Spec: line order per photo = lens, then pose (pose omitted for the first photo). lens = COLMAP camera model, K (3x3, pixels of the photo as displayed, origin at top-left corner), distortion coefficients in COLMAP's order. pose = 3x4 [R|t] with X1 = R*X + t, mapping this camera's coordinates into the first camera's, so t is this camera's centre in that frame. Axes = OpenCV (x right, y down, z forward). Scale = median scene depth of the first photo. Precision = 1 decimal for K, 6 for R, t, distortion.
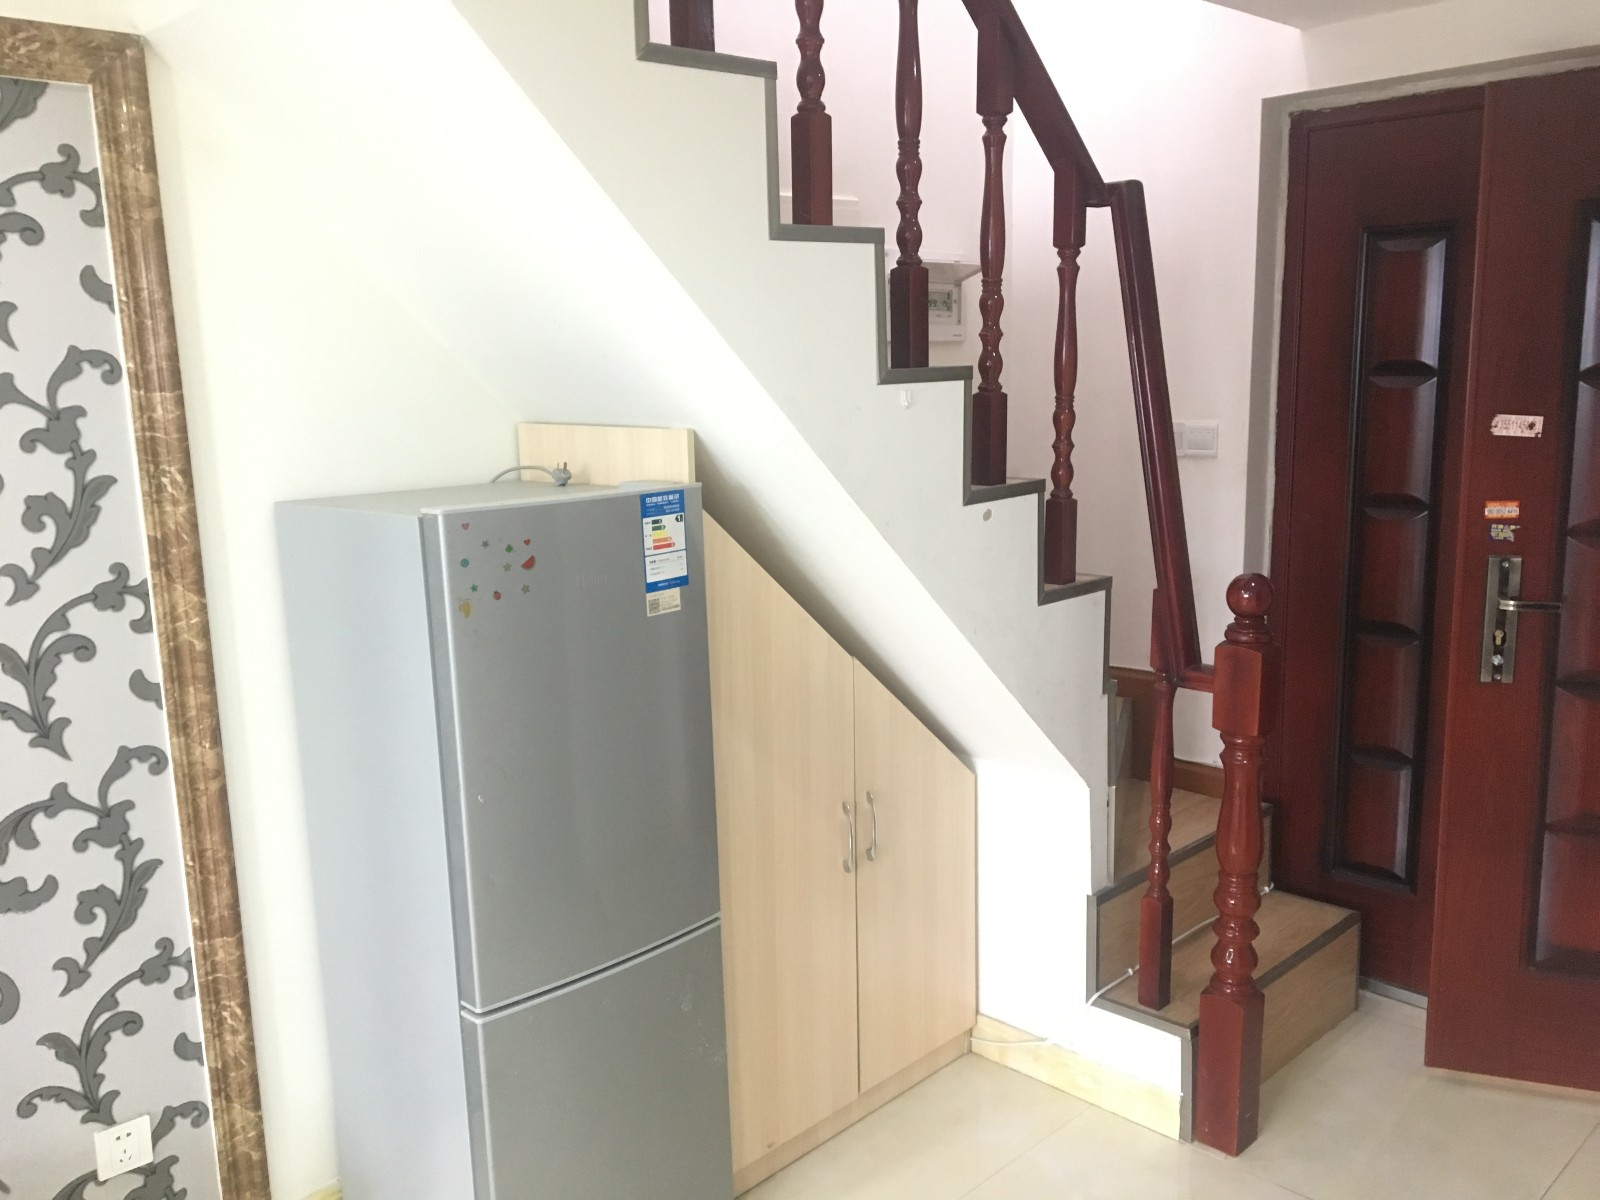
lens RADIAL K [[1334.3, 0, 800.1], [0, 1334.3, 601.3], [0, 0, 1]] dist [0.011618, -0.012471]
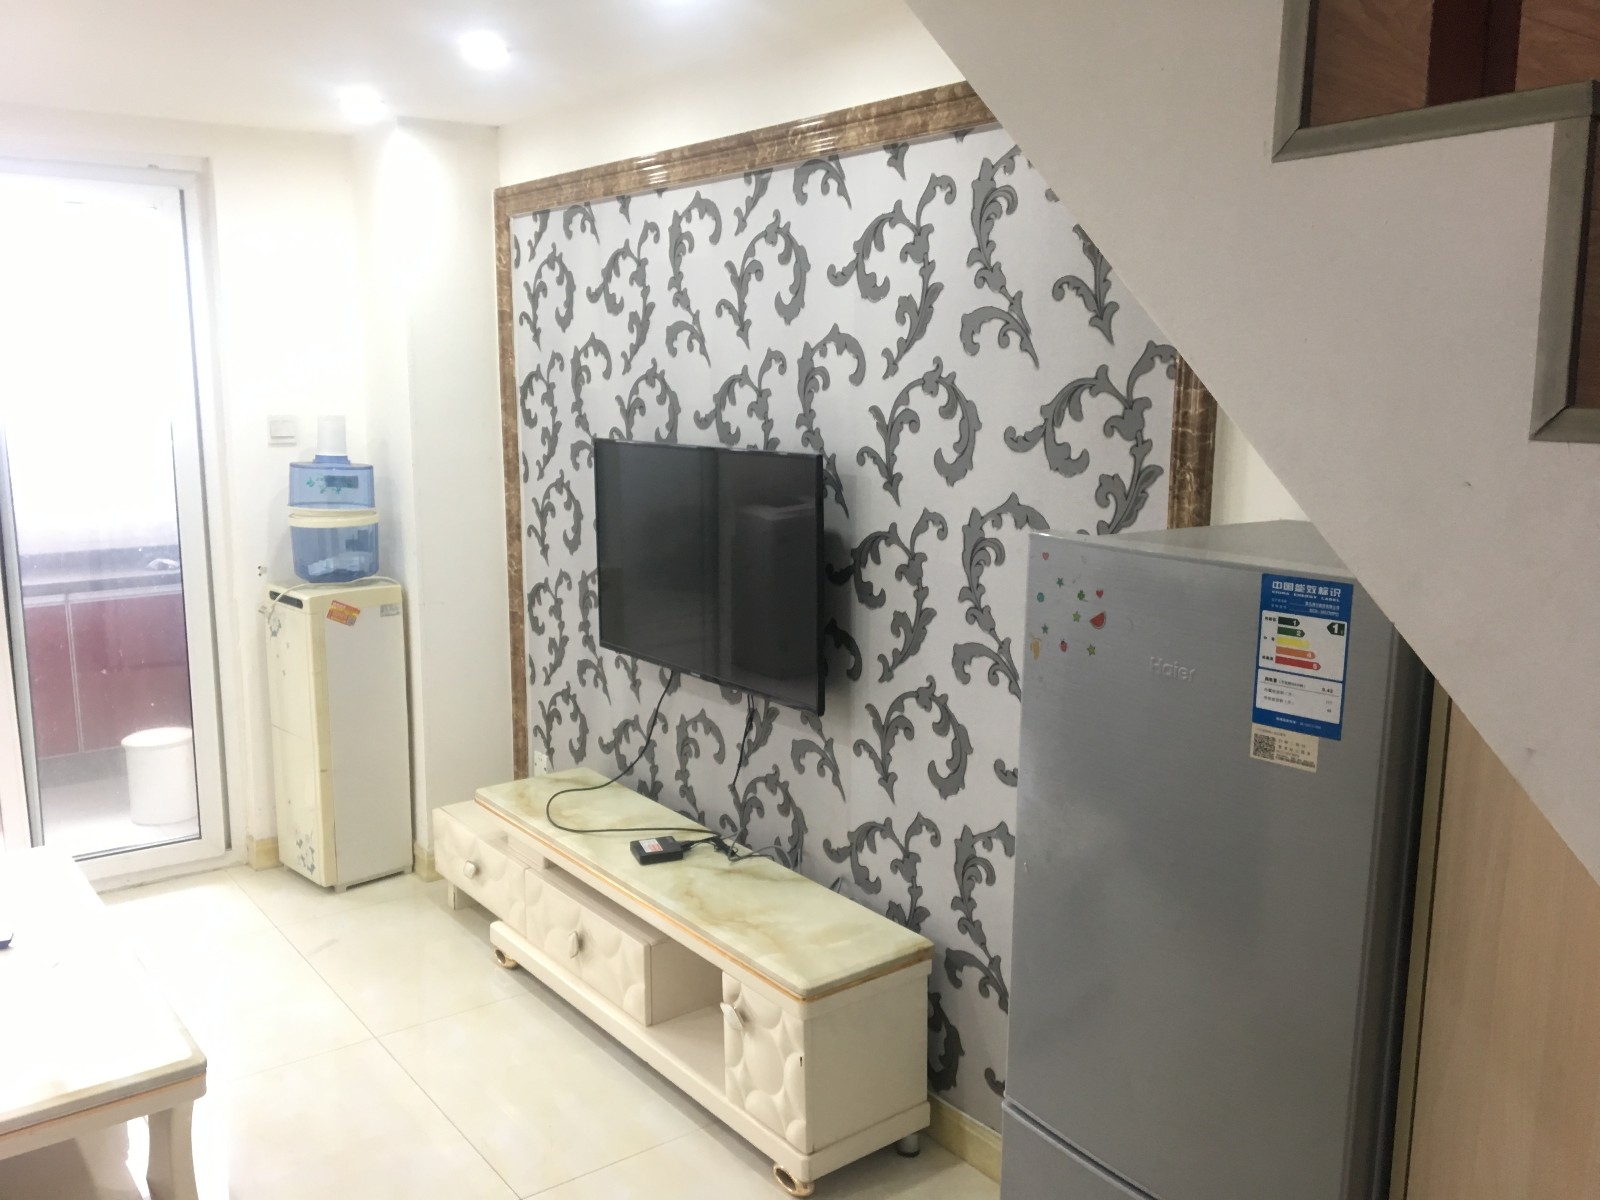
lens RADIAL K [[1334.3, 0, 800.1], [0, 1334.3, 600.8], [0, 0, 1]] dist [0.011618, -0.012471]
pose [[-0.123761, 0.195995, -0.972764, 0.545046], [-0.182598, 0.959062, 0.216466, -0.166016], [0.975367, 0.204414, -0.082906, 0.828709]]
